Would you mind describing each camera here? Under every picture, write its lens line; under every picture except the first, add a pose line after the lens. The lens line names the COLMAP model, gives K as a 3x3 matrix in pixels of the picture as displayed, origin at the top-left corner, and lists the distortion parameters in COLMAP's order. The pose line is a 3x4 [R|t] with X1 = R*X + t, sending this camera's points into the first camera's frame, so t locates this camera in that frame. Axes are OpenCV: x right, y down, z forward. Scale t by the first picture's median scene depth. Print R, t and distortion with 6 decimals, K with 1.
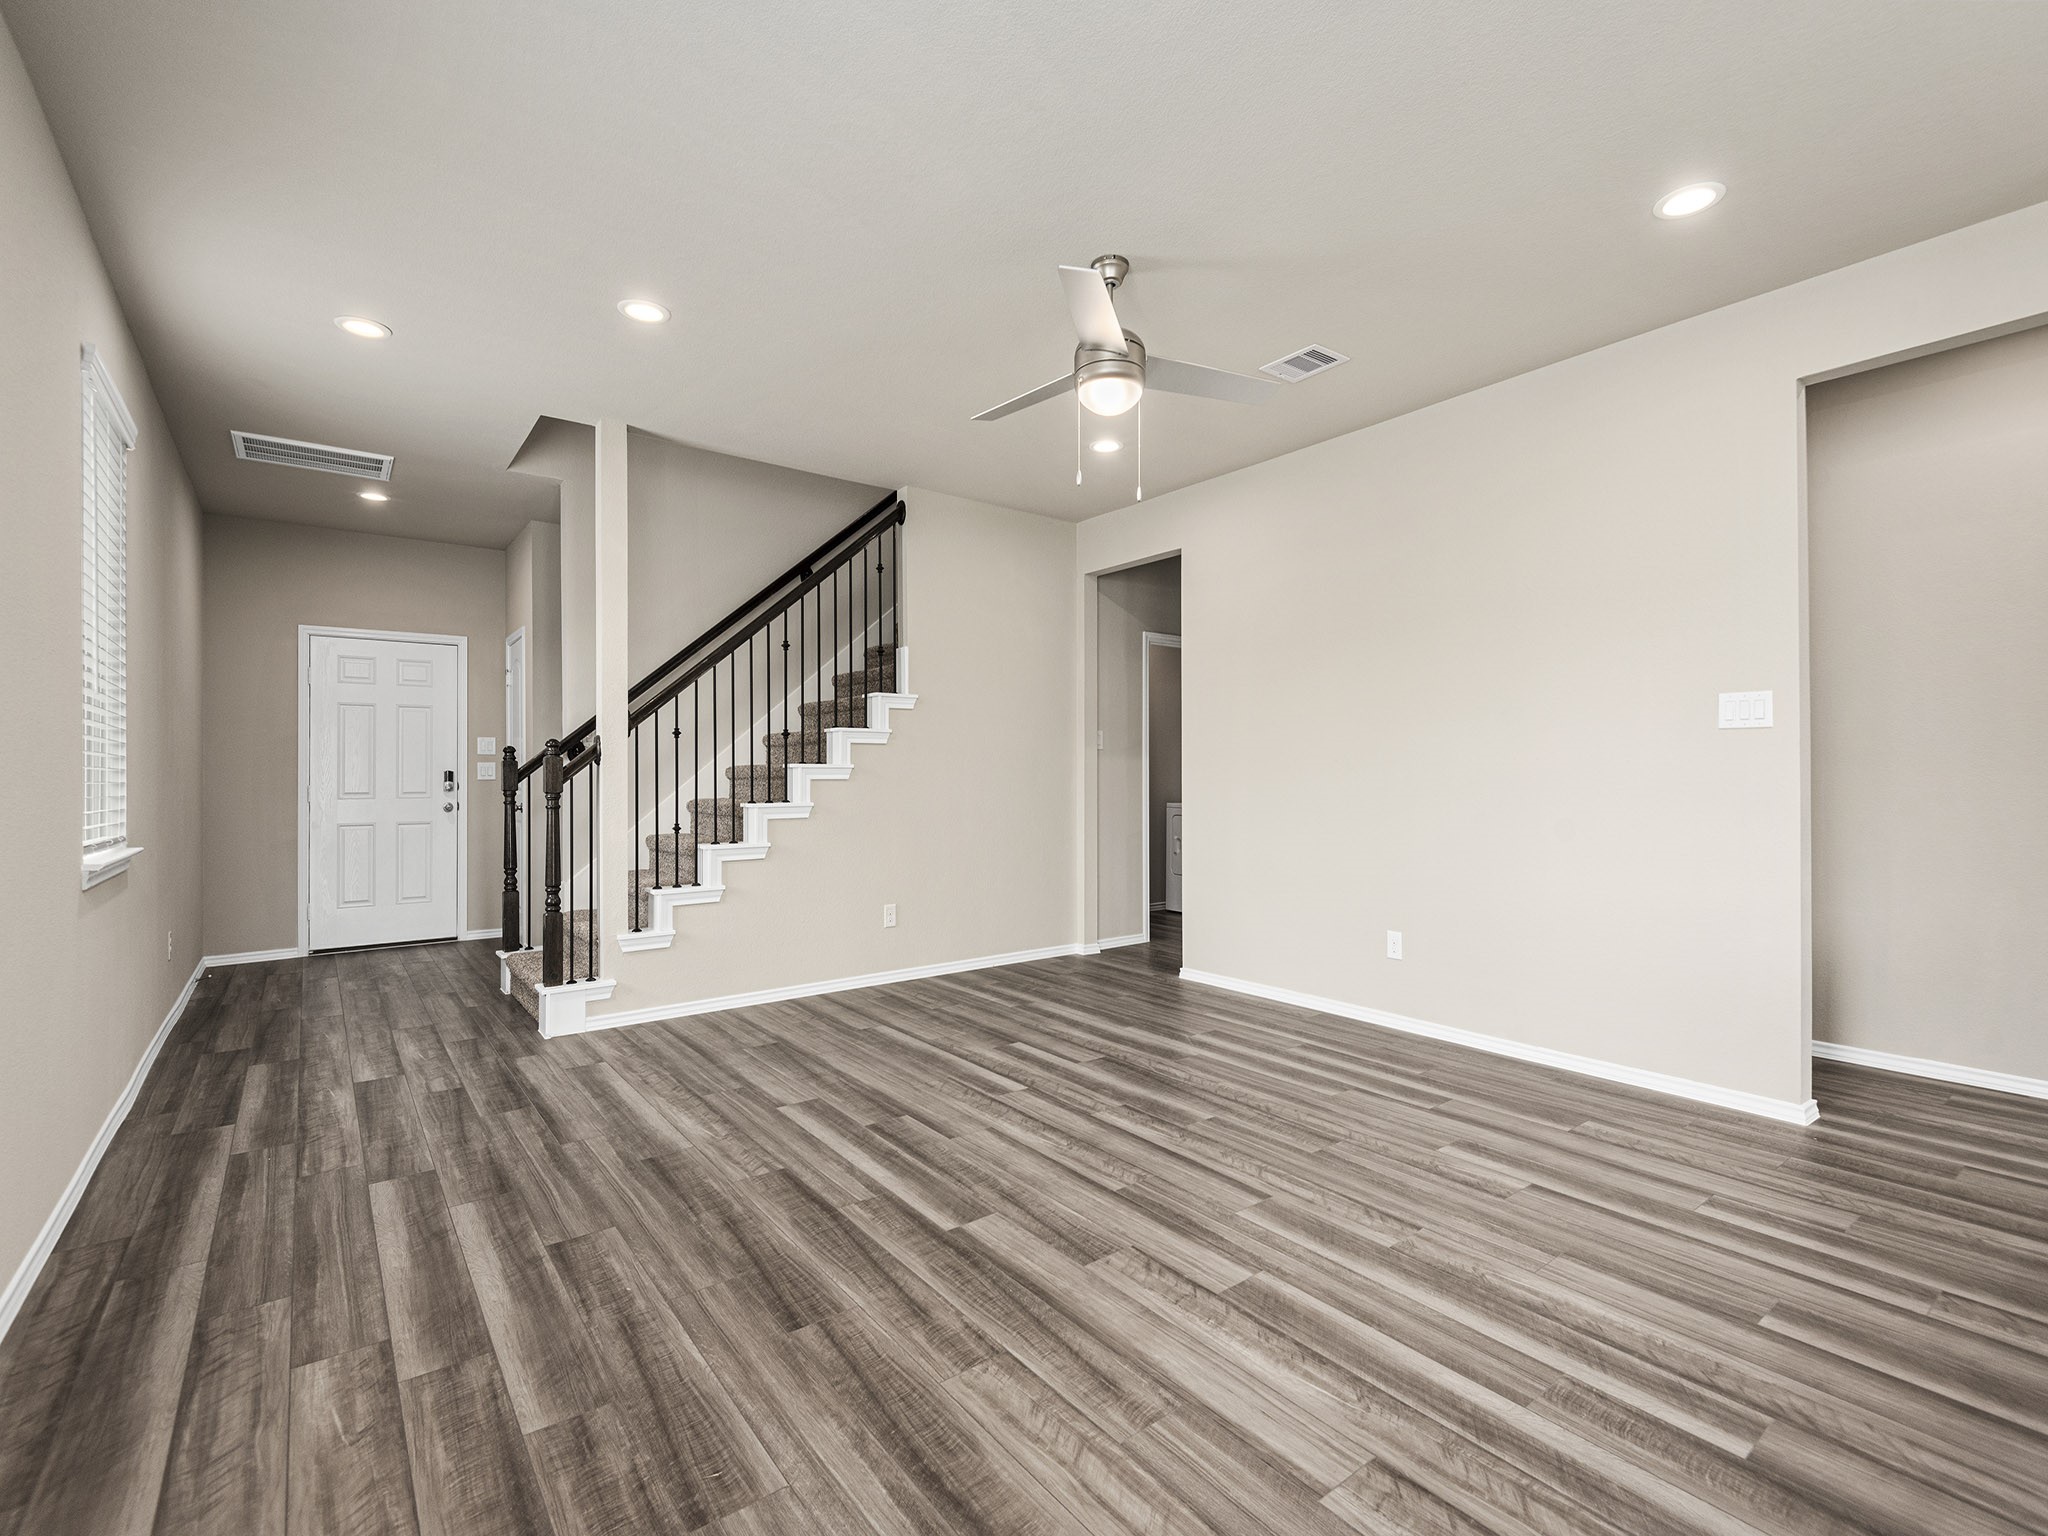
lens RADIAL K [[925.6, 0, 1037.8], [0, 925.6, 775.6], [0, 0, 1]] dist [0.032054, -0.017308]
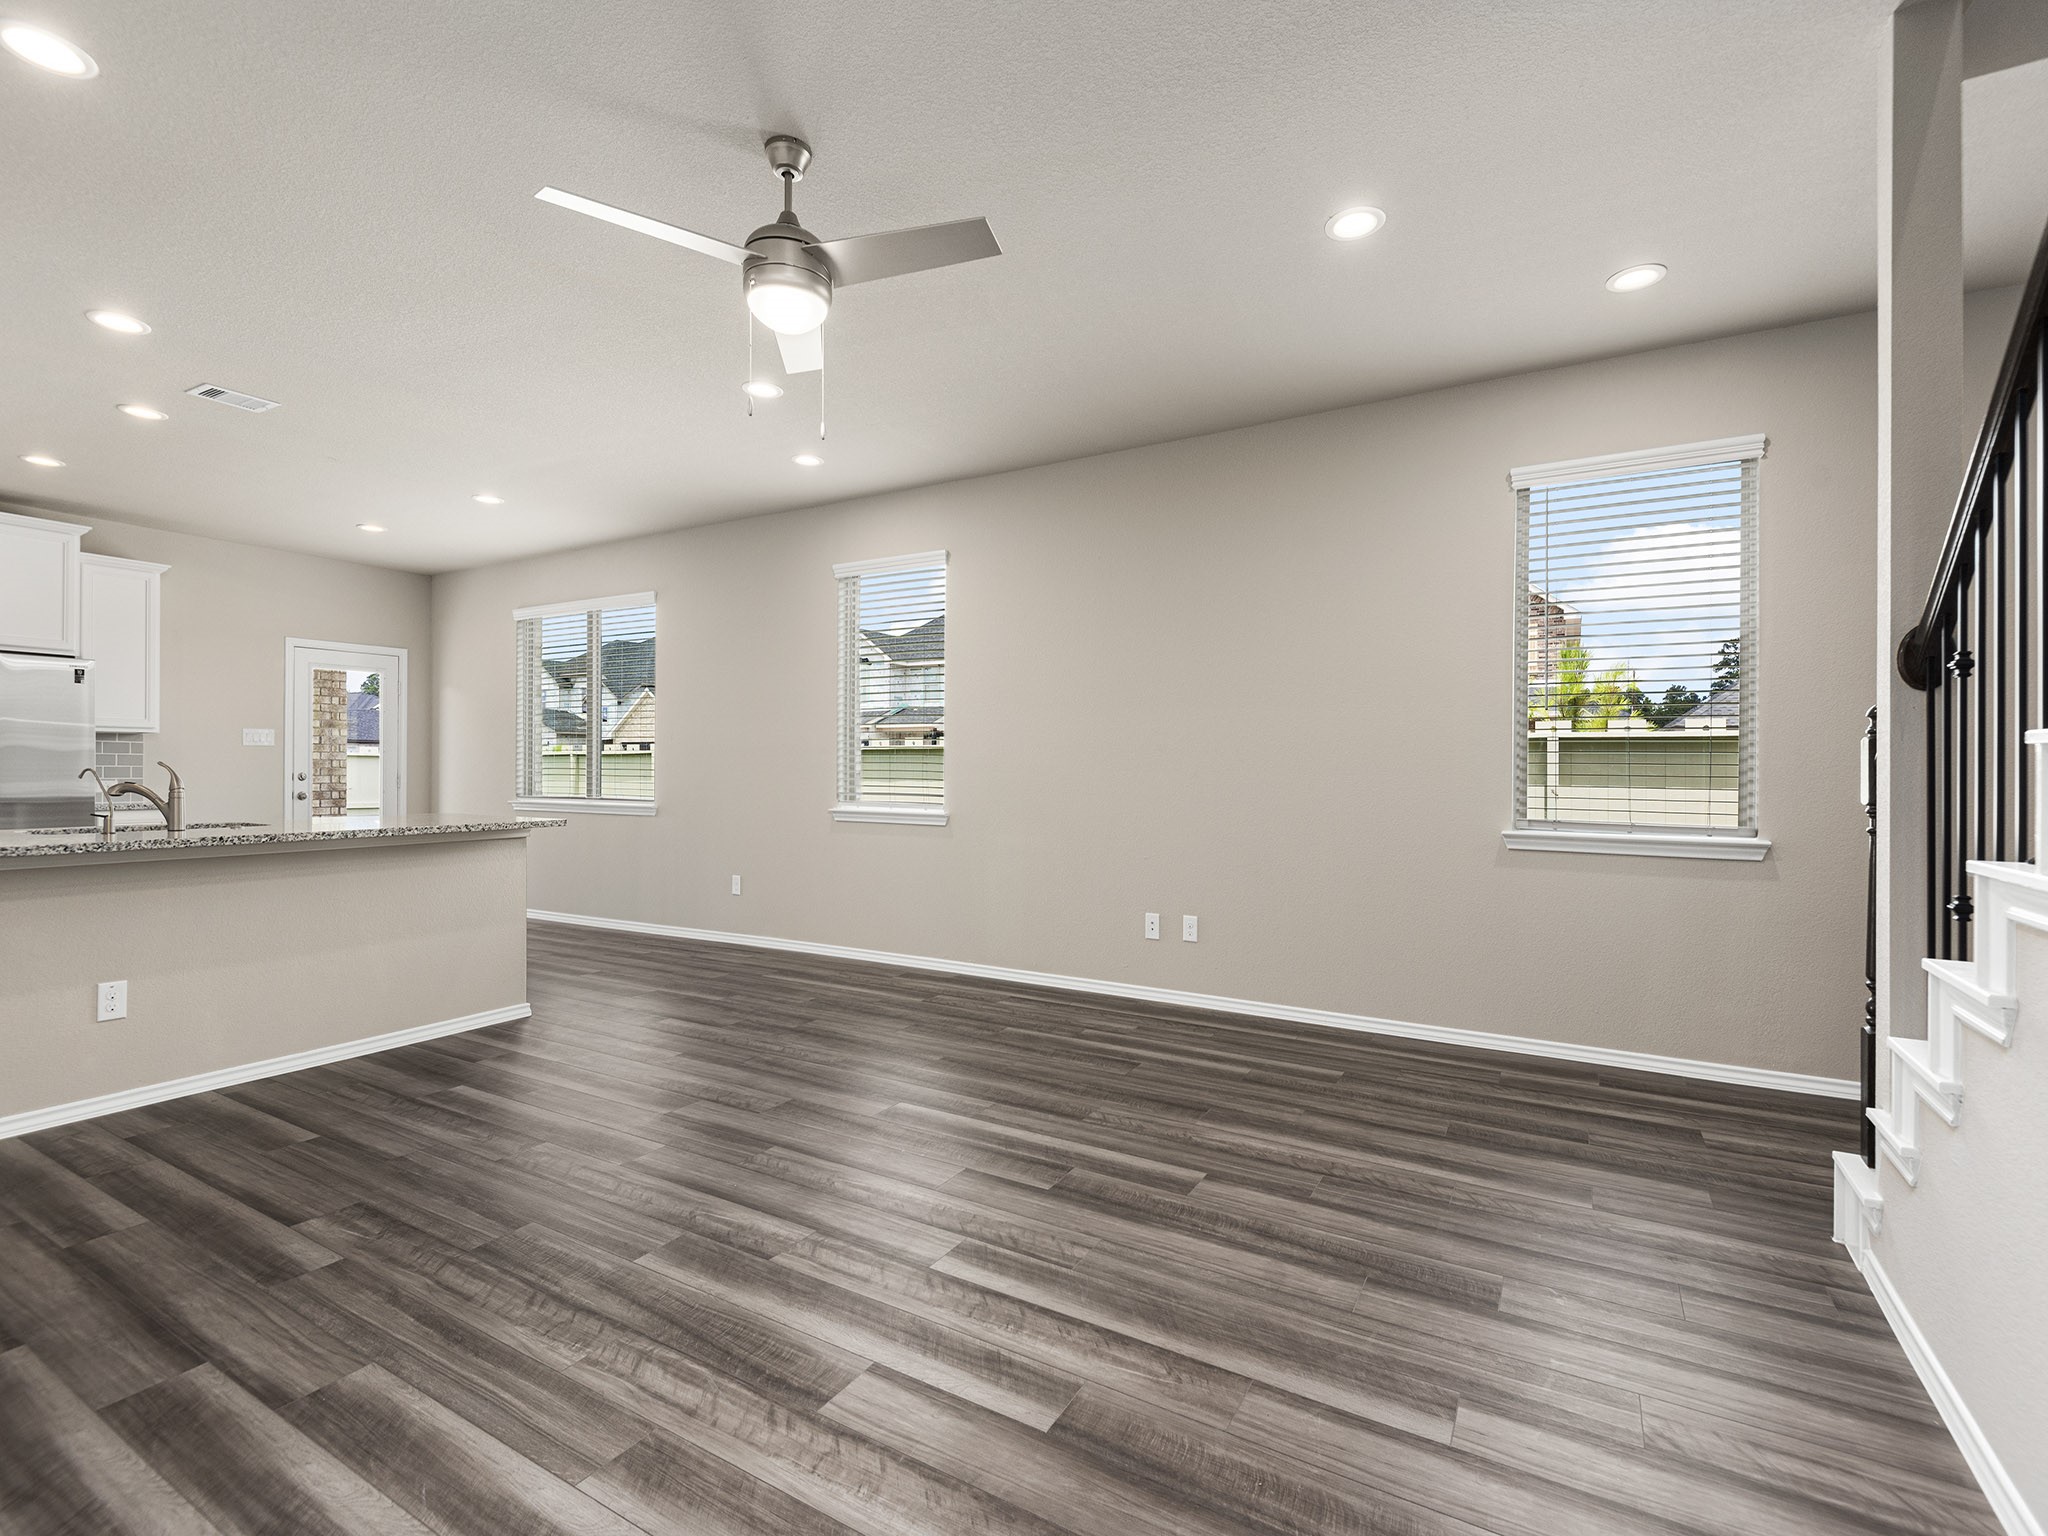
lens RADIAL K [[925.6, 0, 1033.2], [0, 925.6, 771.9], [0, 0, 1]] dist [0.032054, -0.017308]
pose [[-0.926471, -0.001728, -0.376363, 0.173914], [-0.004487, 0.999969, 0.006453, -0.002761], [0.376341, 0.007667, -0.926450, 1.719376]]
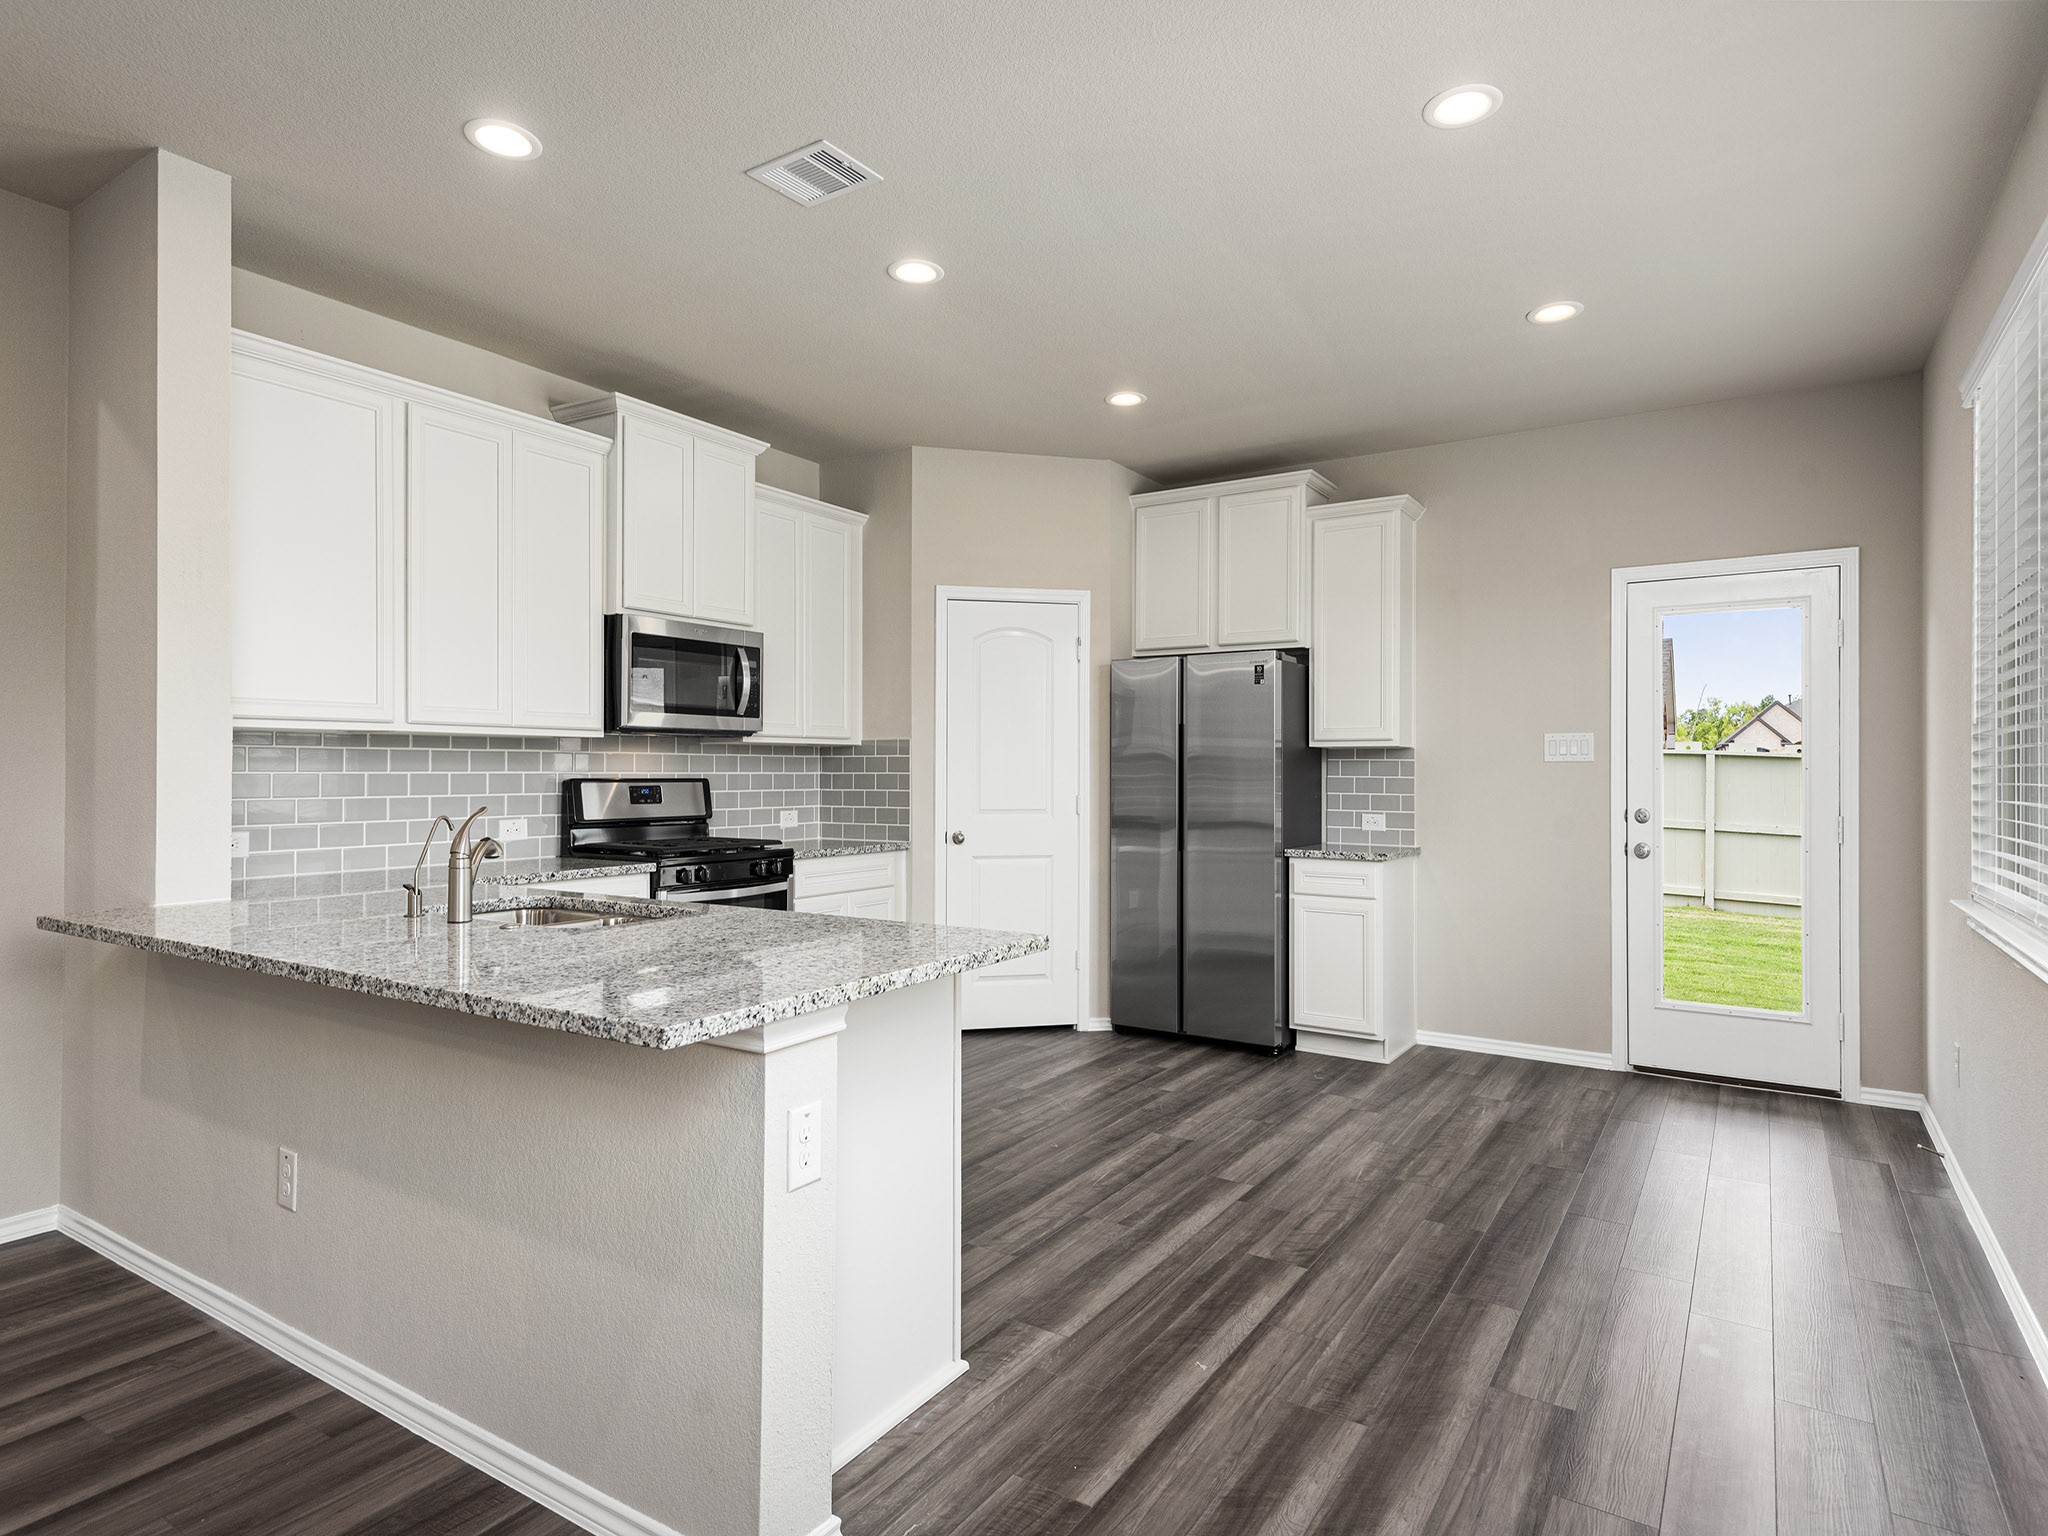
lens RADIAL K [[1133.9, 0, 1025.2], [0, 1133.9, 770.2], [0, 0, 1]] dist [0.029383, -0.008484]
pose [[-0.331317, 0.001947, 0.943518, -0.200847], [0.000483, 0.999998, -0.001894, -0.028080], [-0.943520, -0.000172, -0.331317, 0.249246]]
